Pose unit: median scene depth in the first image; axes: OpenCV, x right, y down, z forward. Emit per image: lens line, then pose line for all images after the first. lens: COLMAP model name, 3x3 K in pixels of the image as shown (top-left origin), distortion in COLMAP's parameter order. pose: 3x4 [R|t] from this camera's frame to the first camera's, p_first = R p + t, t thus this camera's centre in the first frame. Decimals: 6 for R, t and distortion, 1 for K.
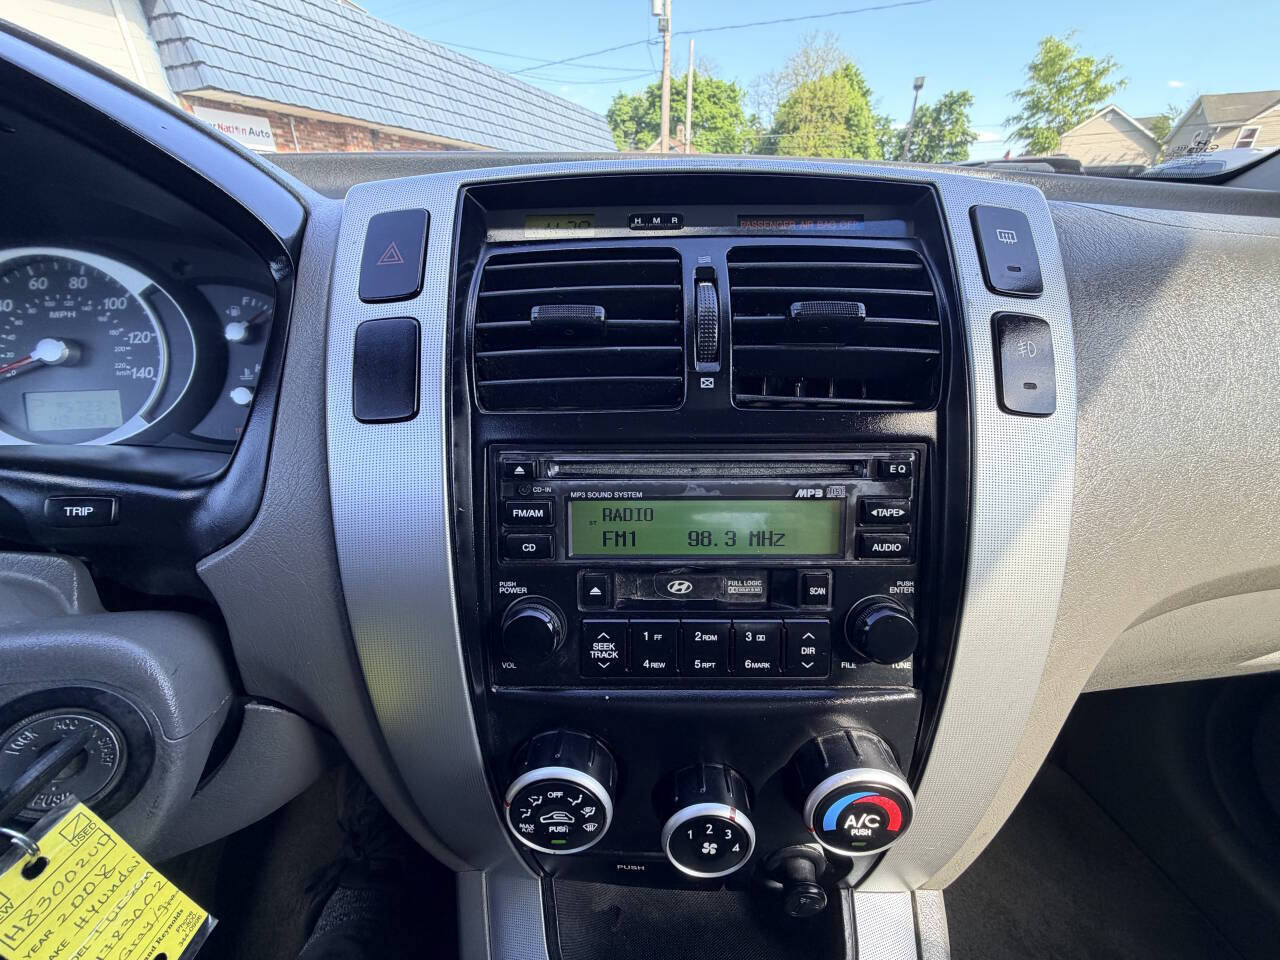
lens RADIAL K [[509.2, 0, 636.1], [0, 509.2, 478.5], [0, 0, 1]] dist [-0.000575, -0.000099]
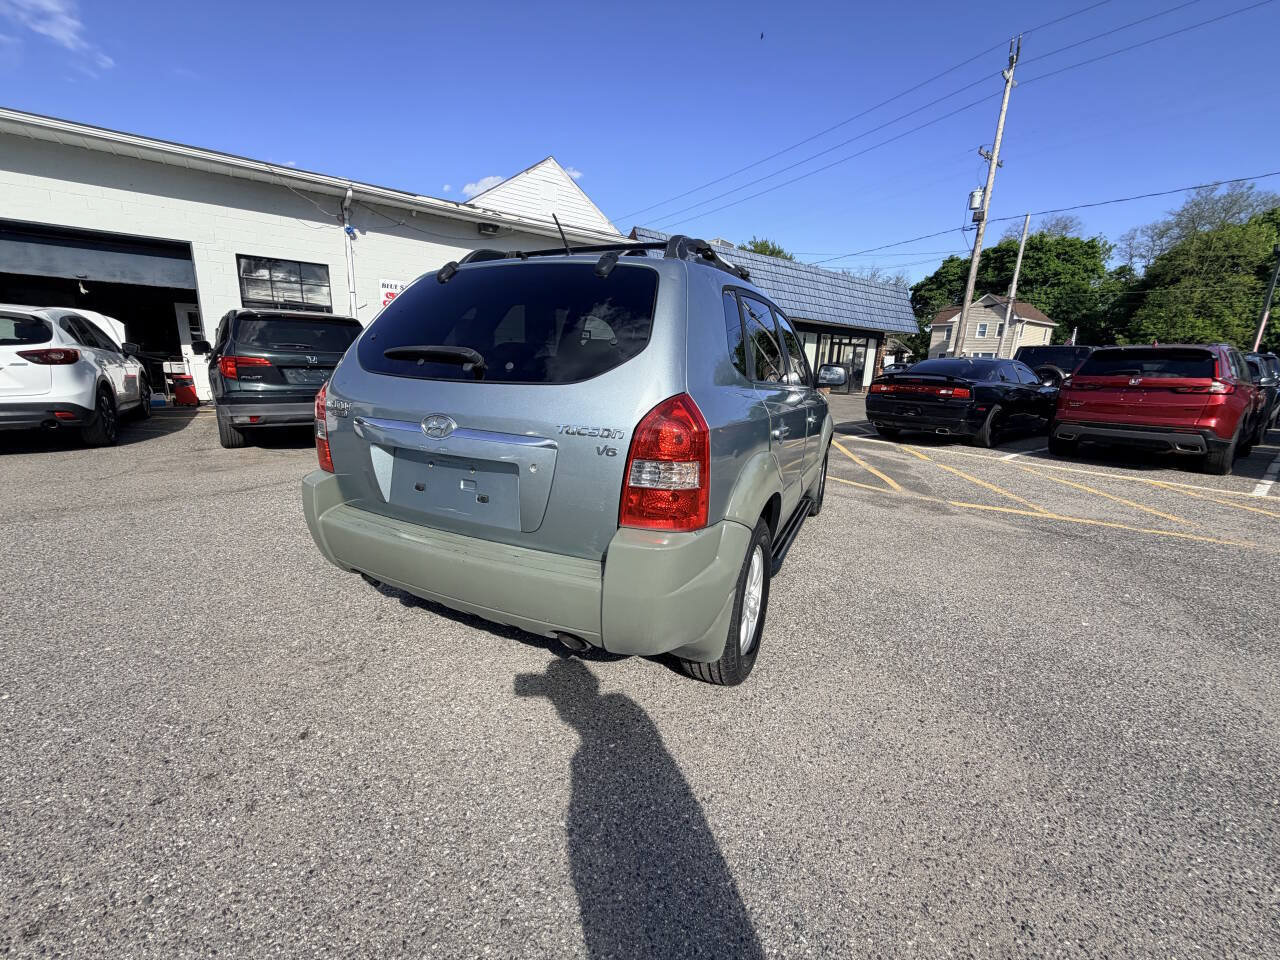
lens RADIAL K [[506.3, 0, 636.5], [0, 506.3, 481.4], [0, 0, 1]] dist [-0.000829, -0.000549]
pose [[0.843229, 0.159019, -0.513496, 0.035845], [-0.274611, 0.948622, -0.157179, 0.030170], [0.462119, 0.273550, 0.843574, -0.067768]]
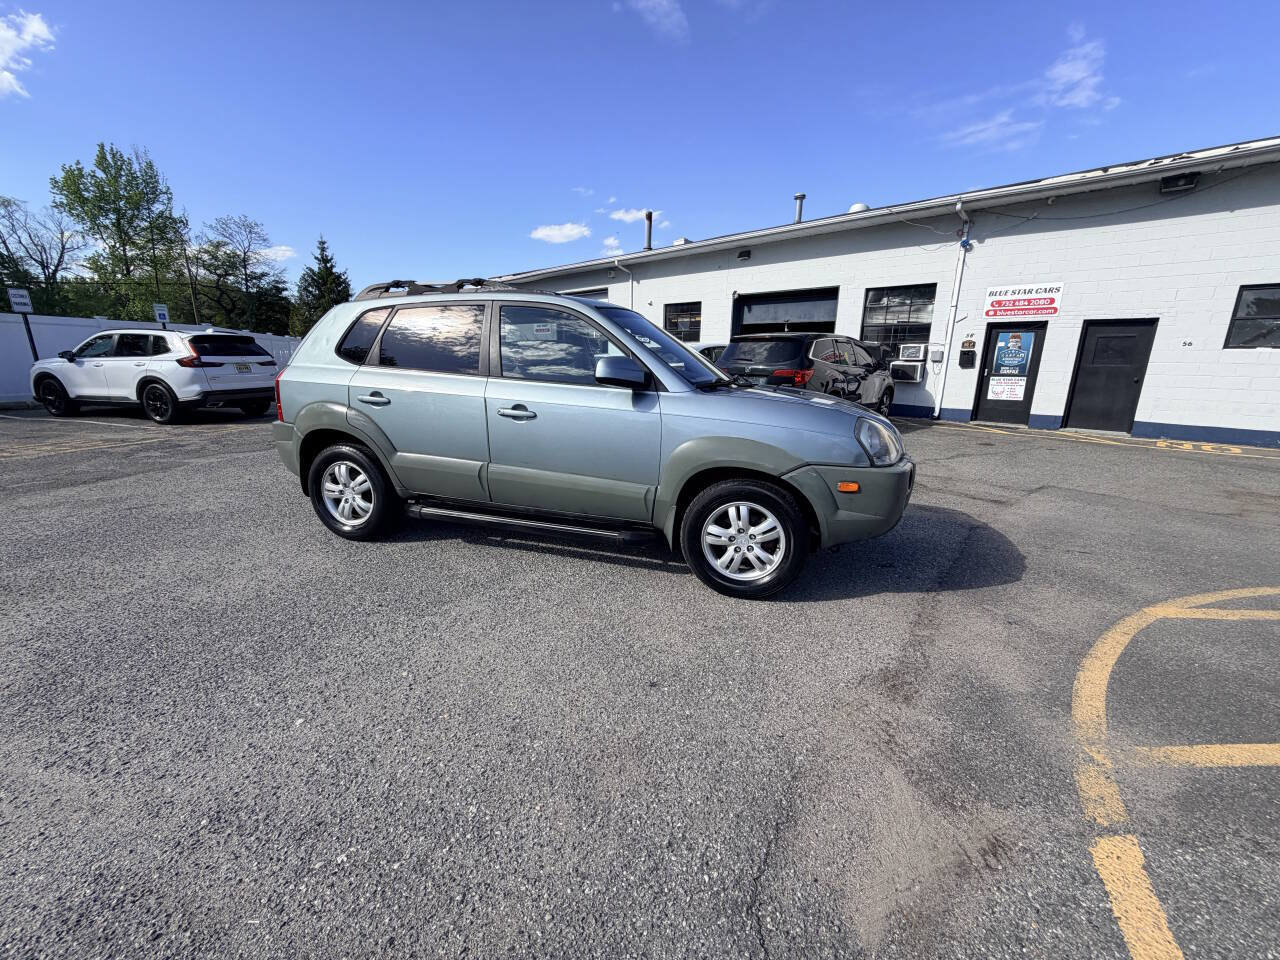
lens RADIAL K [[504.7, 0, 637.5], [0, 504.7, 484.3], [0, 0, 1]] dist [0.001338, -0.000056]
pose [[-0.404523, 0.219506, -0.887794, 0.070970], [-0.423359, 0.815538, 0.394544, -0.017246], [0.810634, 0.535458, -0.236974, 0.026169]]
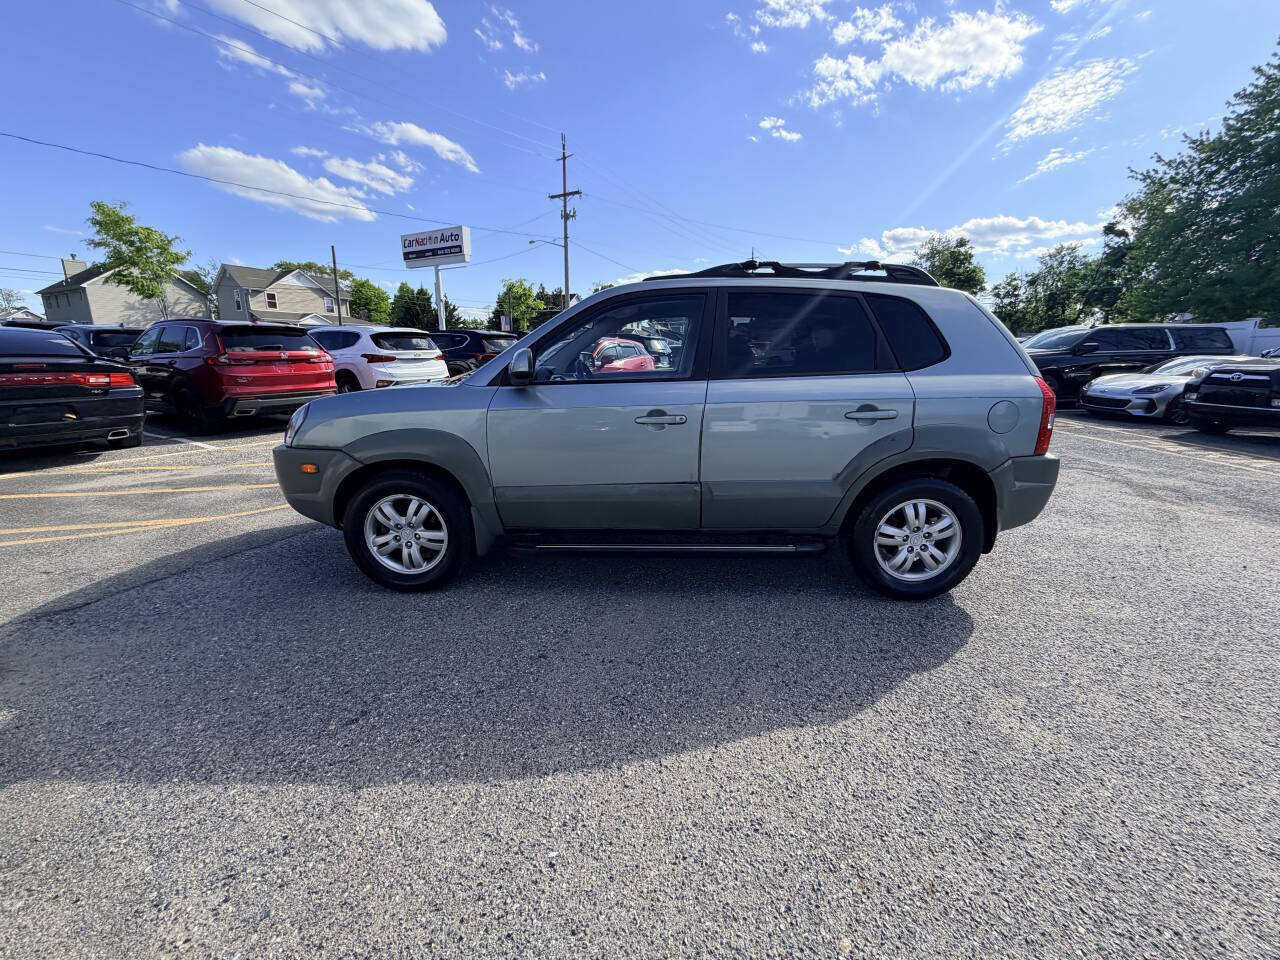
lens RADIAL K [[511.6, 0, 639.1], [0, 511.6, 478.9], [0, 0, 1]] dist [-0.001425, 0.000444]
pose [[0.149440, -0.224304, 0.962993, -0.069865], [0.432301, 0.890734, 0.140387, 0.005489], [-0.889260, 0.395323, 0.230078, -0.016610]]
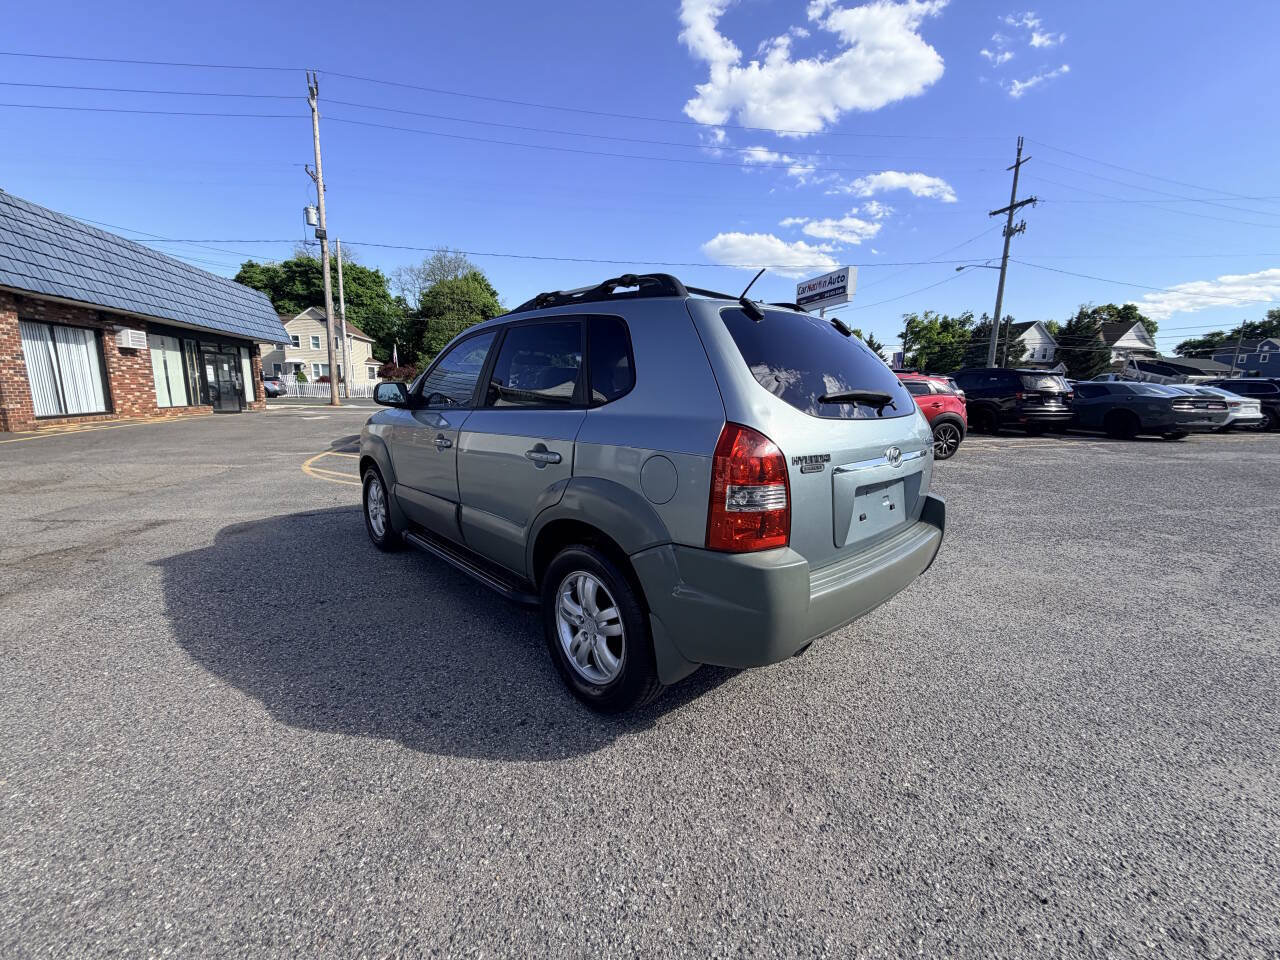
lens RADIAL K [[509.9, 0, 636.3], [0, 509.9, 479.4], [0, 0, 1]] dist [0.000543, -0.000271]
pose [[0.813619, -0.081670, 0.575634, -0.033448], [0.238971, 0.949561, -0.203046, 0.030270], [-0.530016, 0.302762, 0.792097, -0.067466]]
